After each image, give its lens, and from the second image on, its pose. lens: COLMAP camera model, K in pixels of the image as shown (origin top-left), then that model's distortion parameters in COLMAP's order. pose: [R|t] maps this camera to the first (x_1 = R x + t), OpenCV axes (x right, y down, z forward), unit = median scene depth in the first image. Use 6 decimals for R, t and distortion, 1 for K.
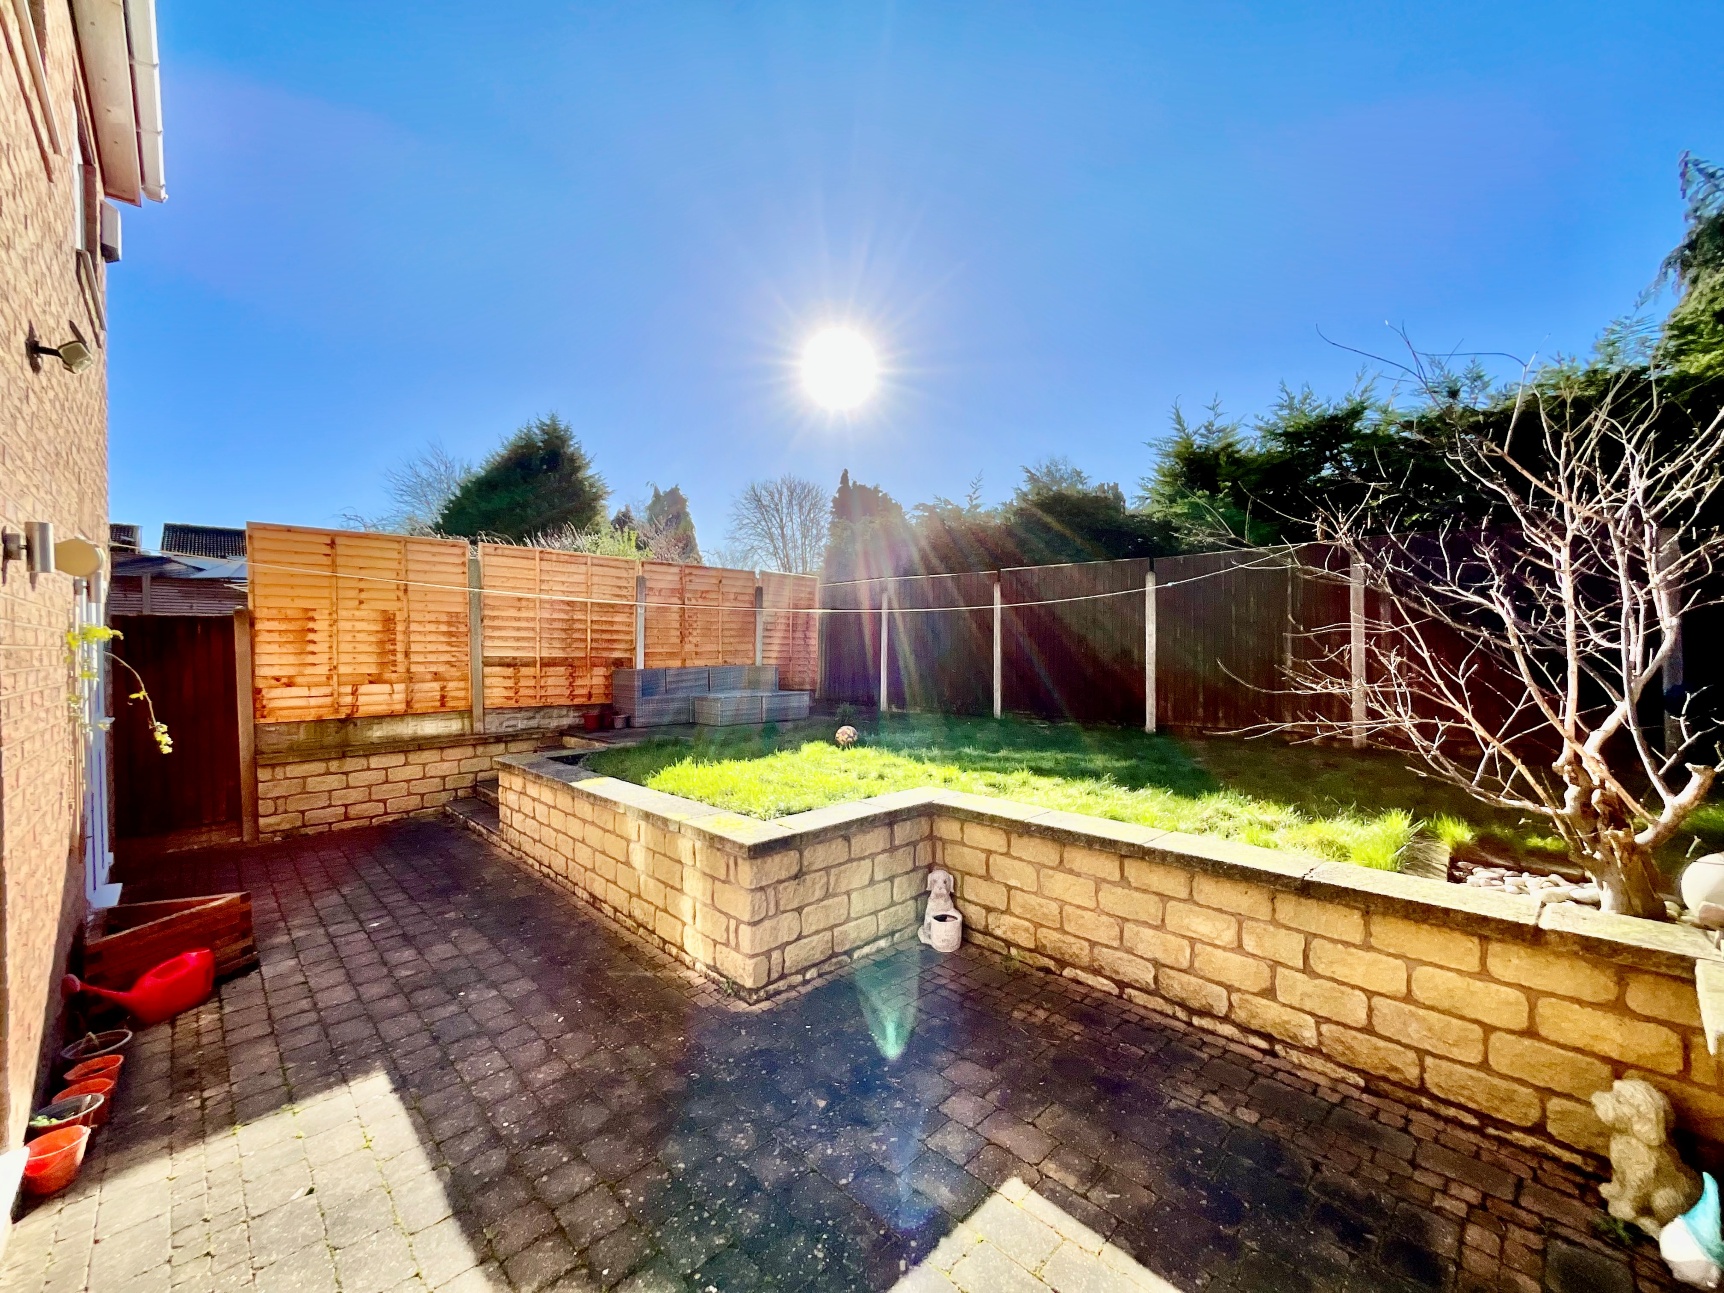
lens RADIAL K [[701.0, 0, 857.2], [0, 701.0, 648.4], [0, 0, 1]] dist [0.000759, -0.000743]
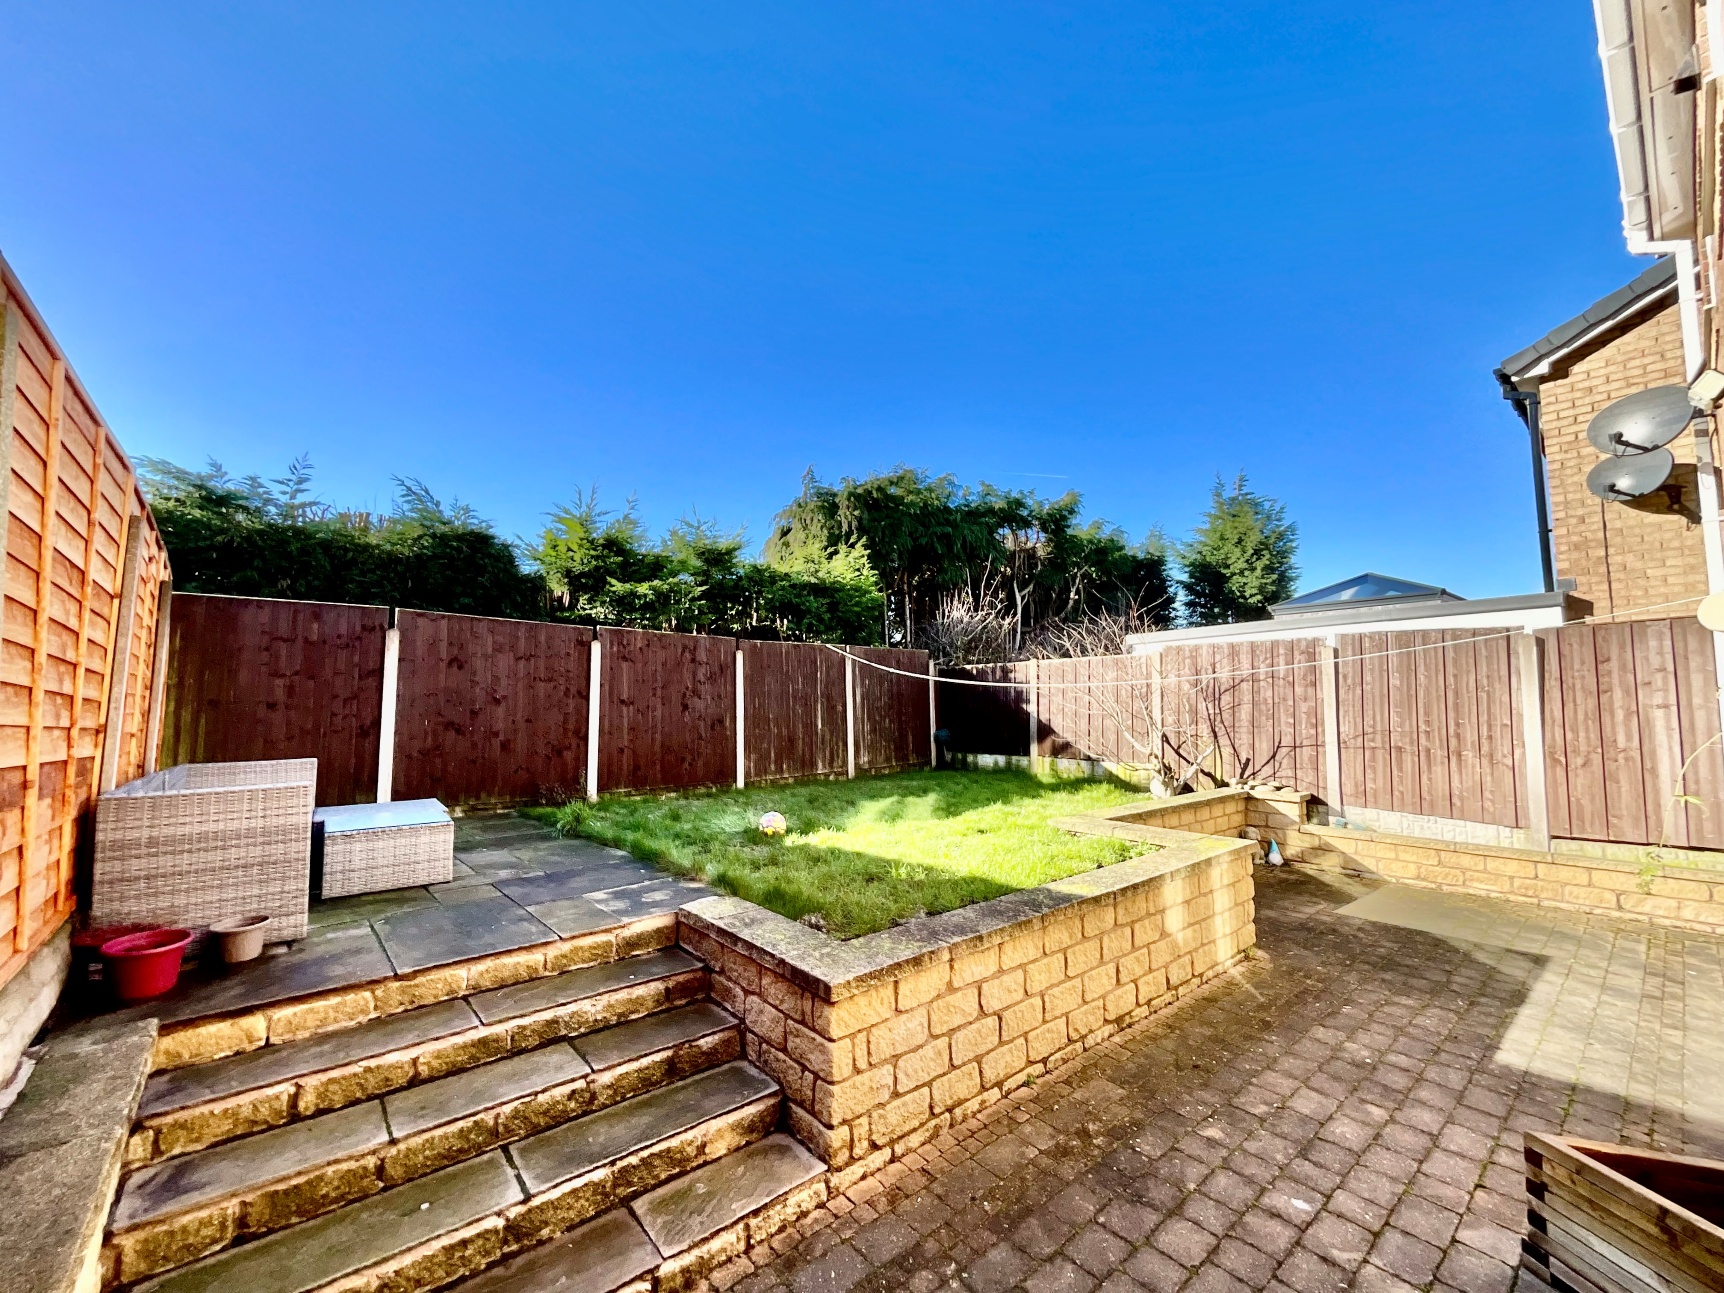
lens RADIAL K [[701.0, 0, 852.4], [0, 701.0, 657.7], [0, 0, 1]] dist [0.000759, -0.000743]
pose [[0.070351, 0.071134, 0.994983, -1.681705], [0.012984, 0.997304, -0.072218, -0.026371], [-0.997438, 0.017999, 0.069238, 1.675970]]
